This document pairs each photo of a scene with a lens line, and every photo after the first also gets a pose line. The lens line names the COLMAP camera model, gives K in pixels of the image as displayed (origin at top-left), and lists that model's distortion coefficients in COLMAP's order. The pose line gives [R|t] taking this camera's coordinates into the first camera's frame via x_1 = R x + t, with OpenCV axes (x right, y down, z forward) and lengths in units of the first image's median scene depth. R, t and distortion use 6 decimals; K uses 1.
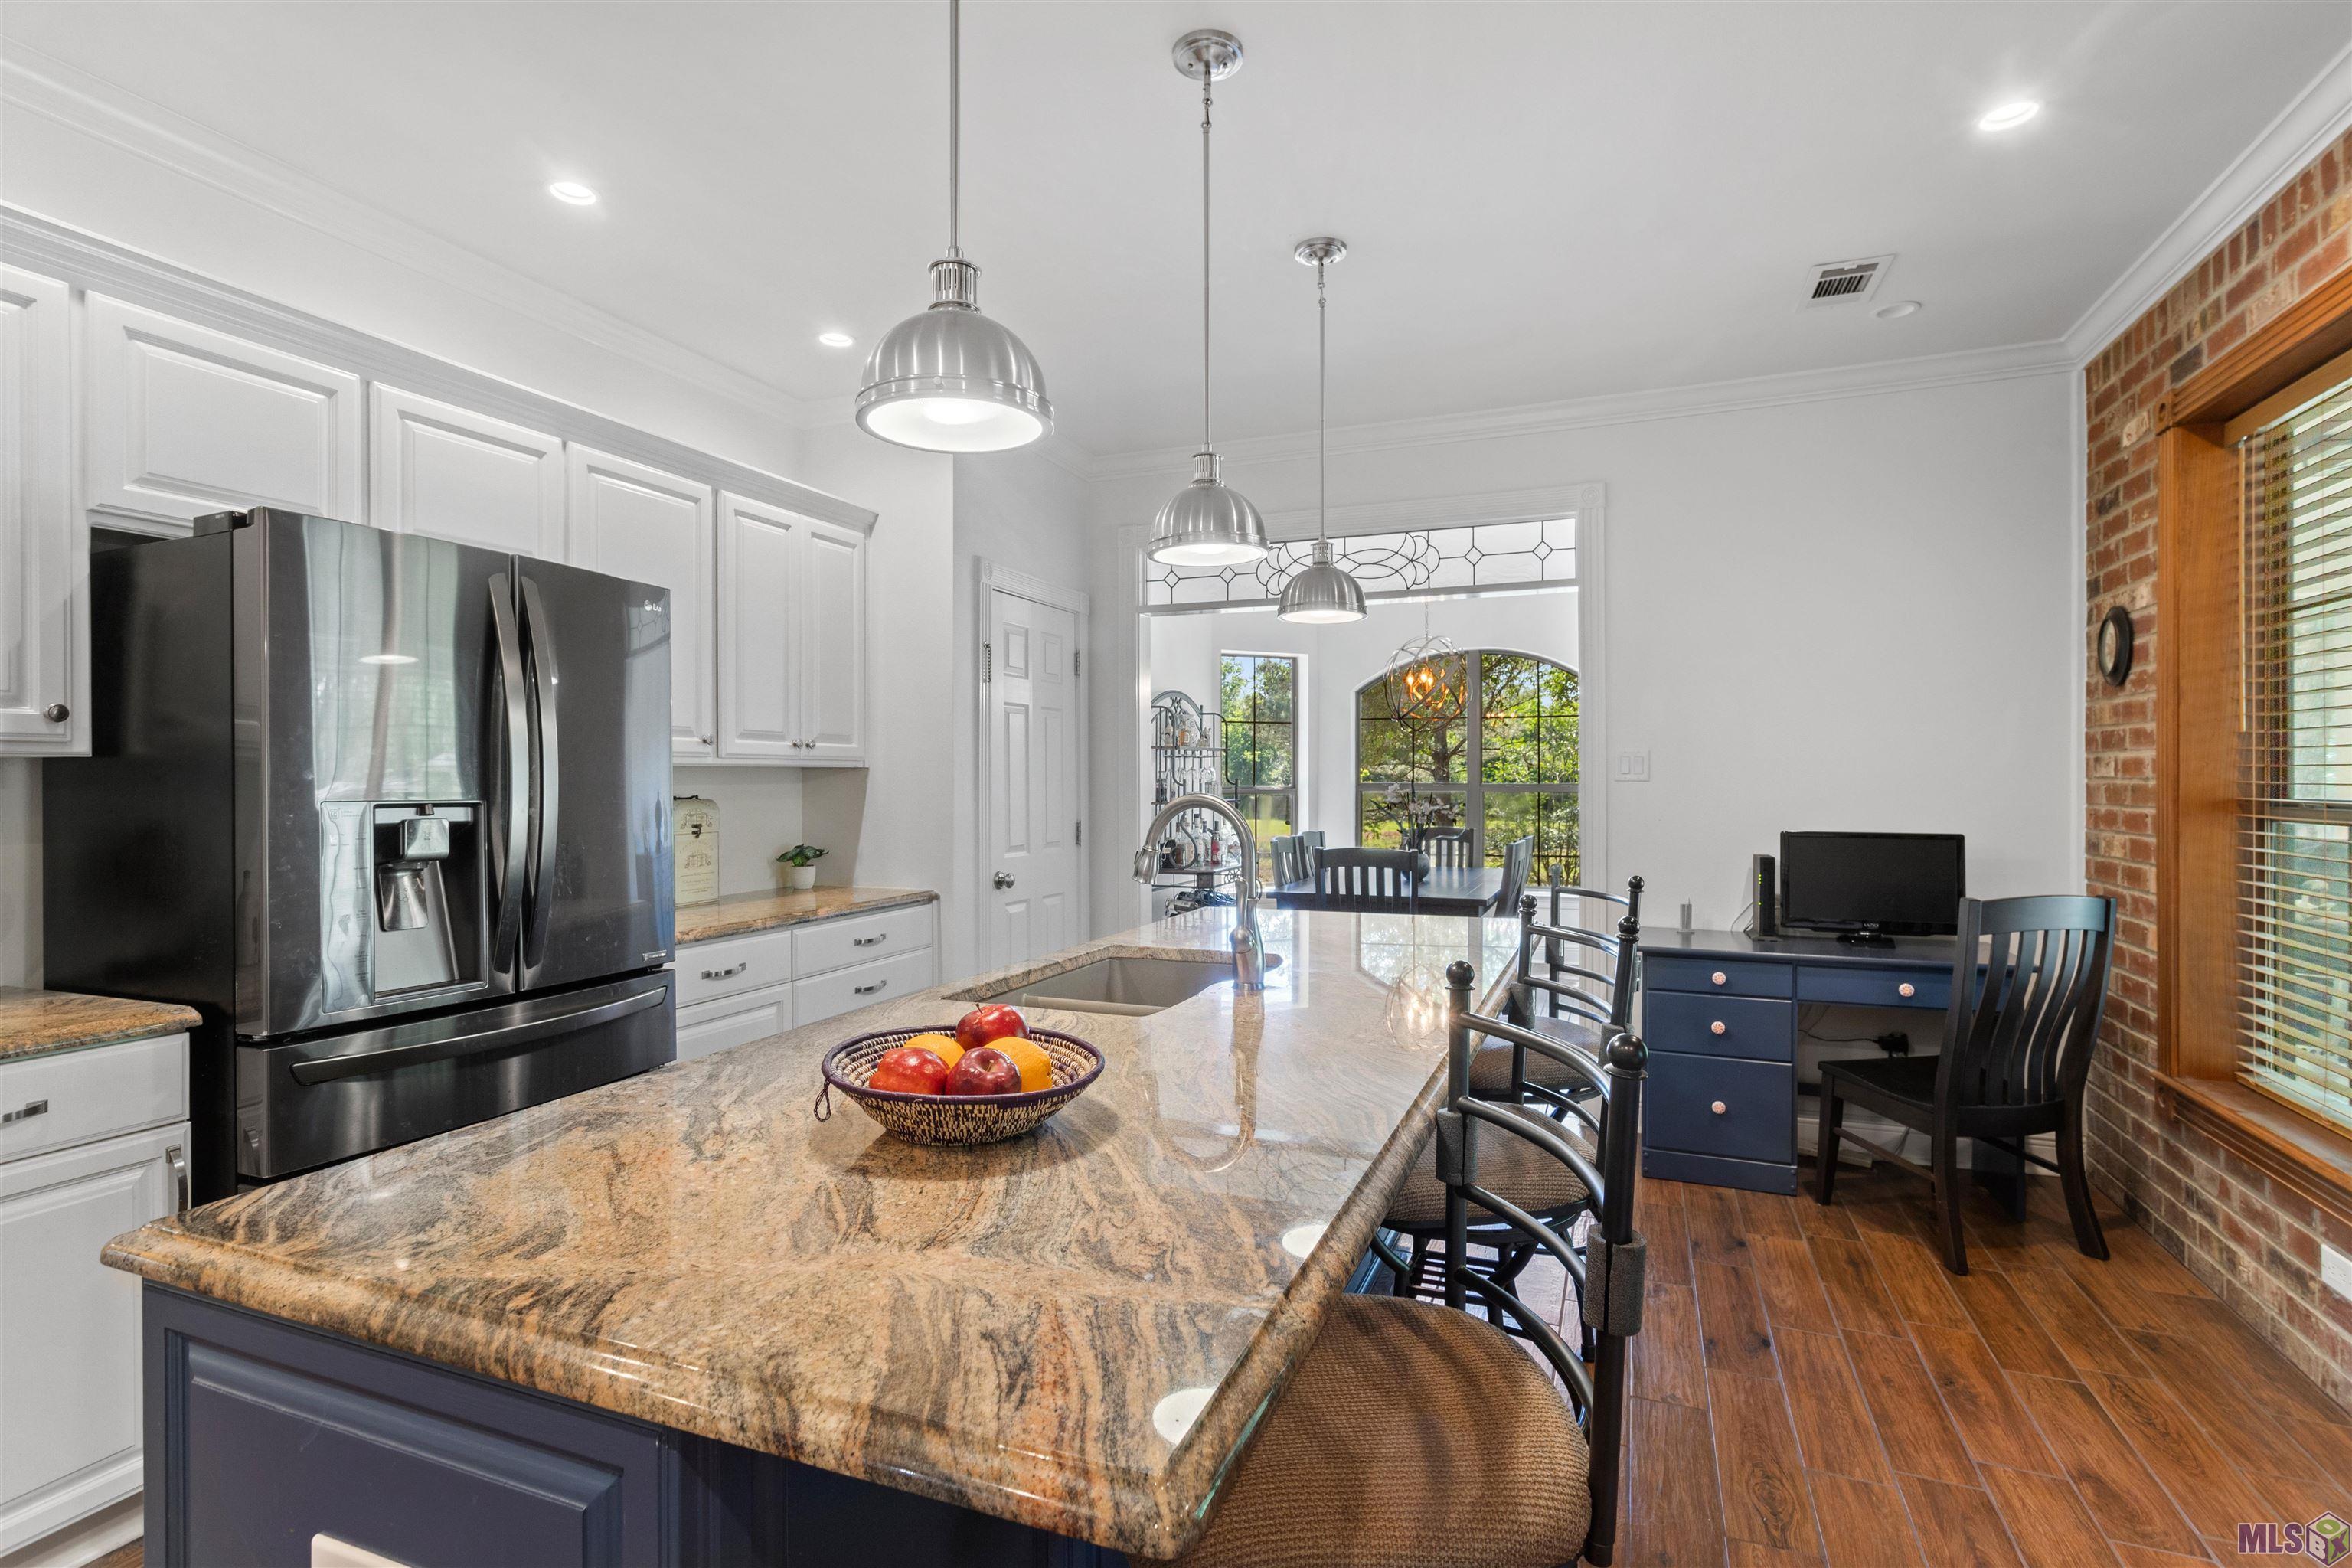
lens RADIAL K [[1125.9, 0, 1178.8], [0, 1125.9, 778.1], [0, 0, 1]] dist [0.001163, 0.001953]
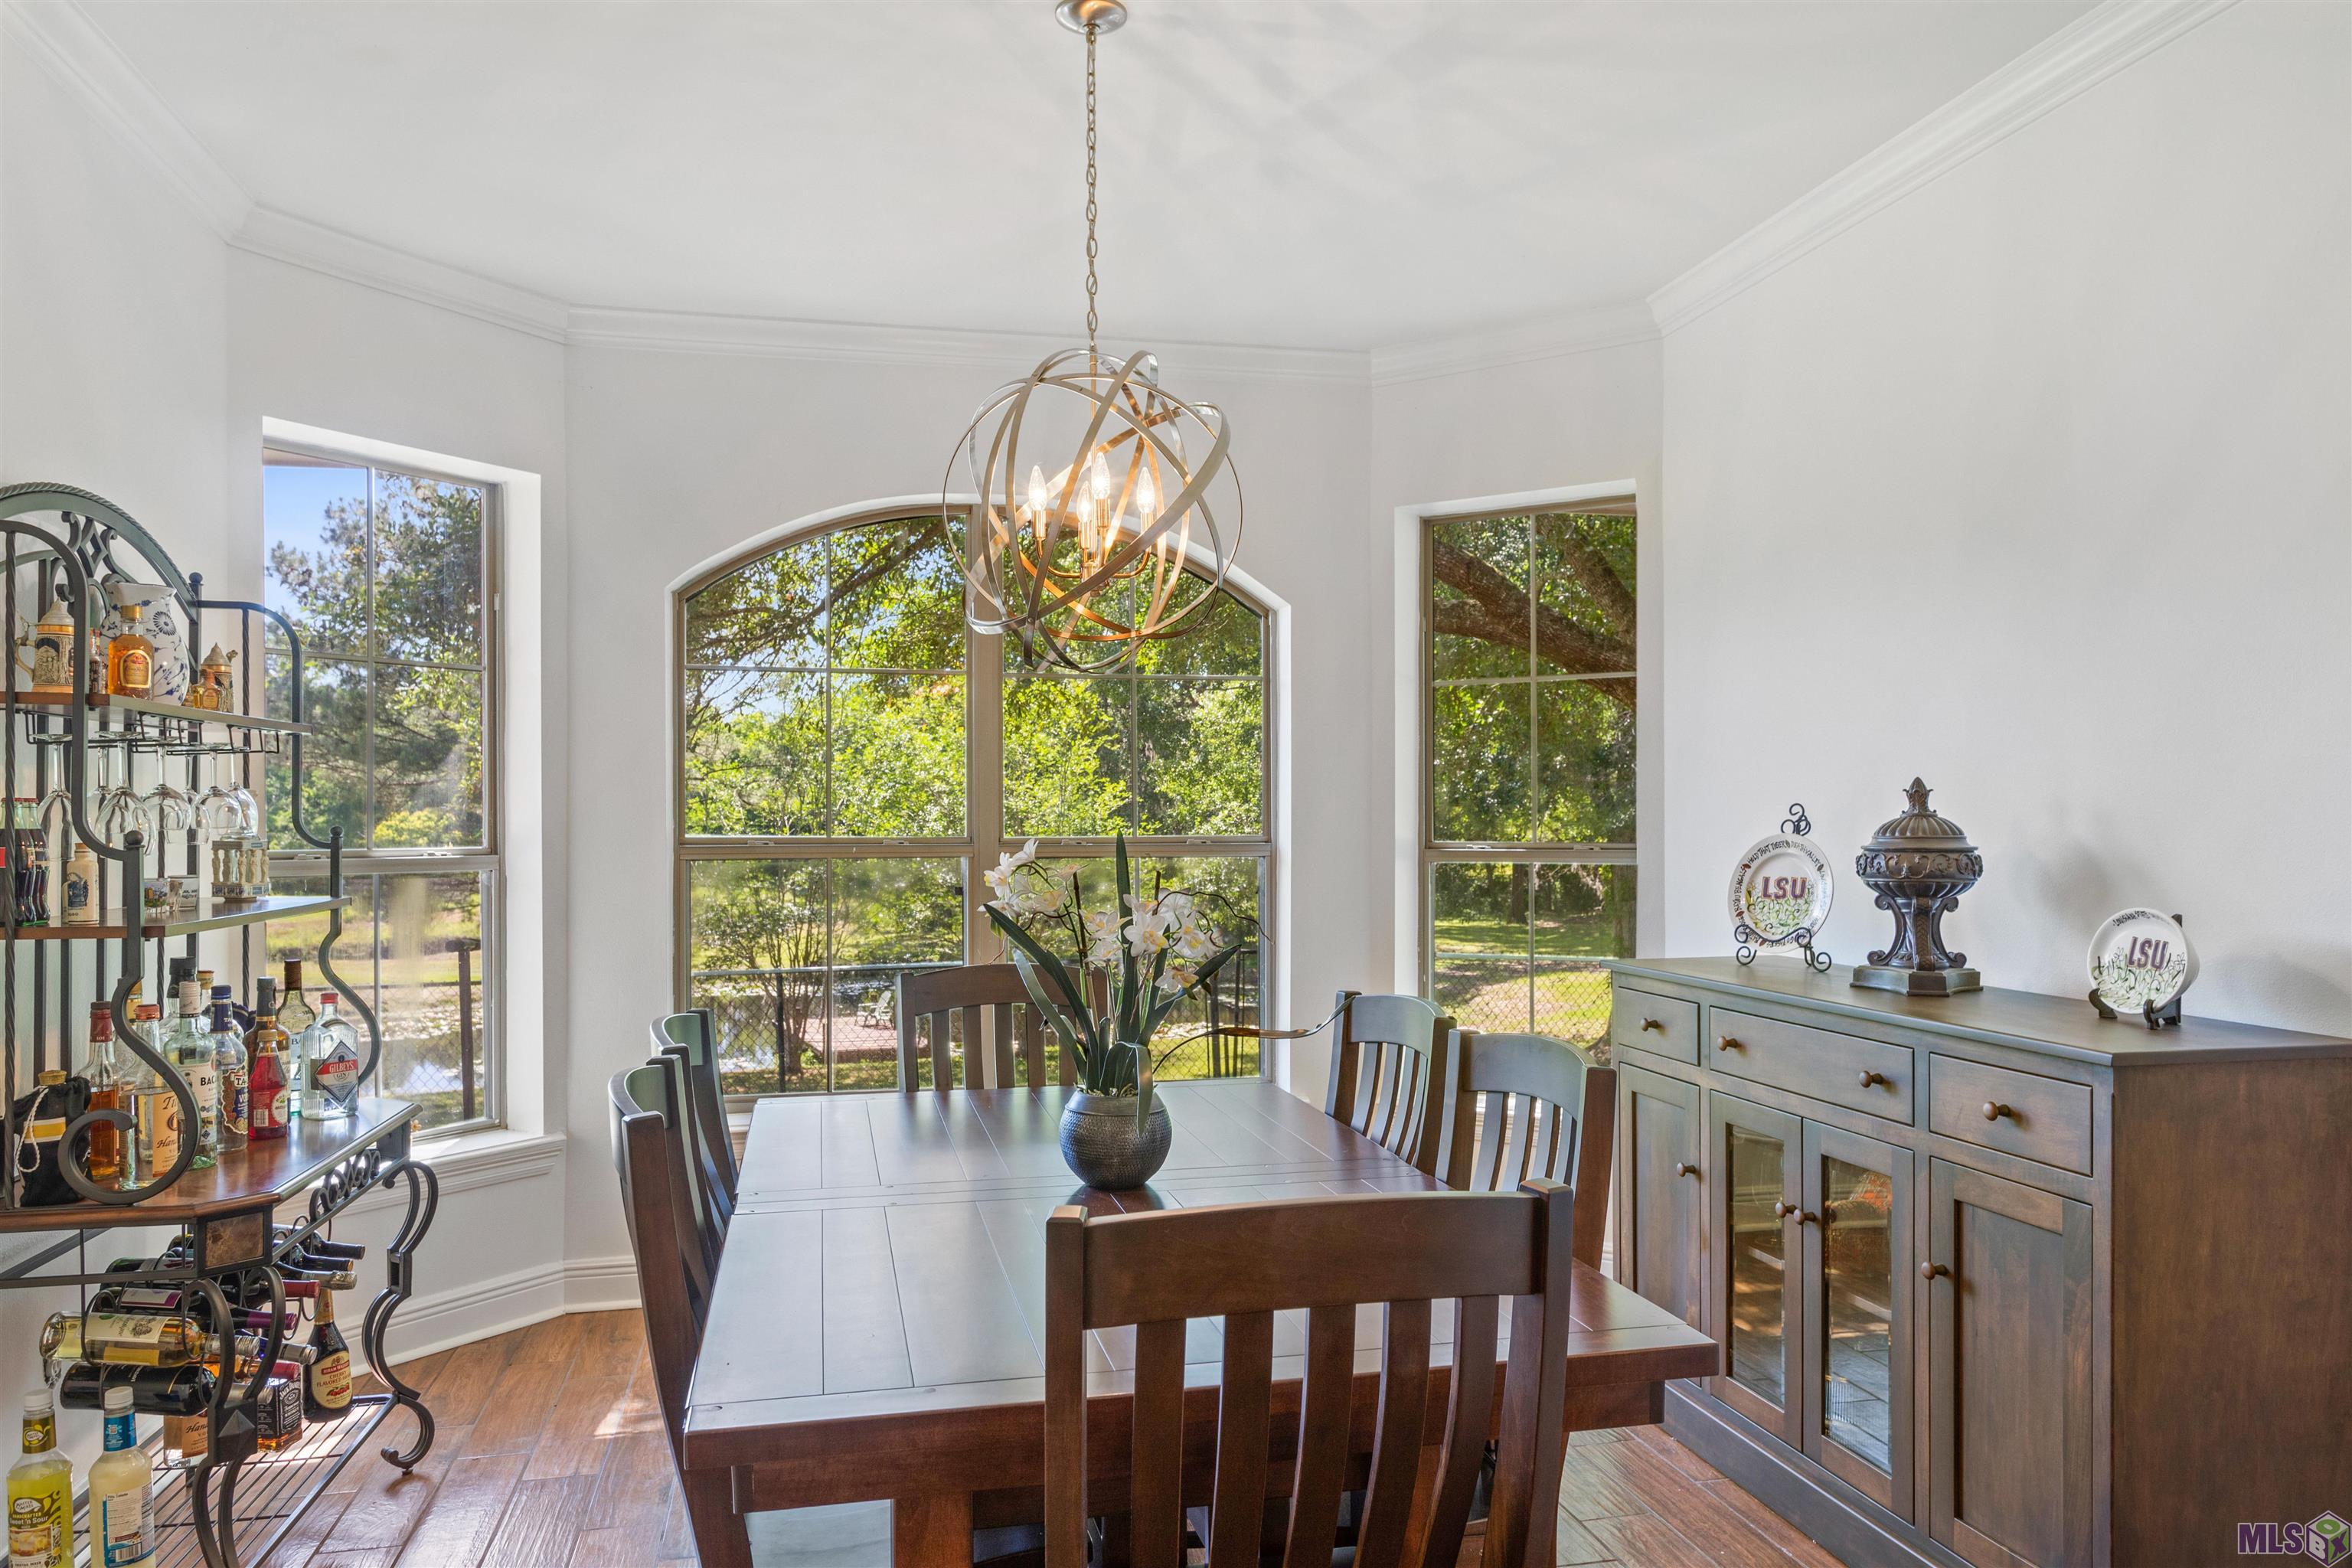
lens RADIAL K [[1619.6, 0, 1179.1], [0, 1619.6, 802.5], [0, 0, 1]] dist [0.007644, 0.002242]
pose [[0.823511, 0.003727, 0.567289, -0.008273], [0.004493, 0.999904, -0.013091, 0.000667], [-0.567283, 0.013330, 0.823415, 0.544828]]
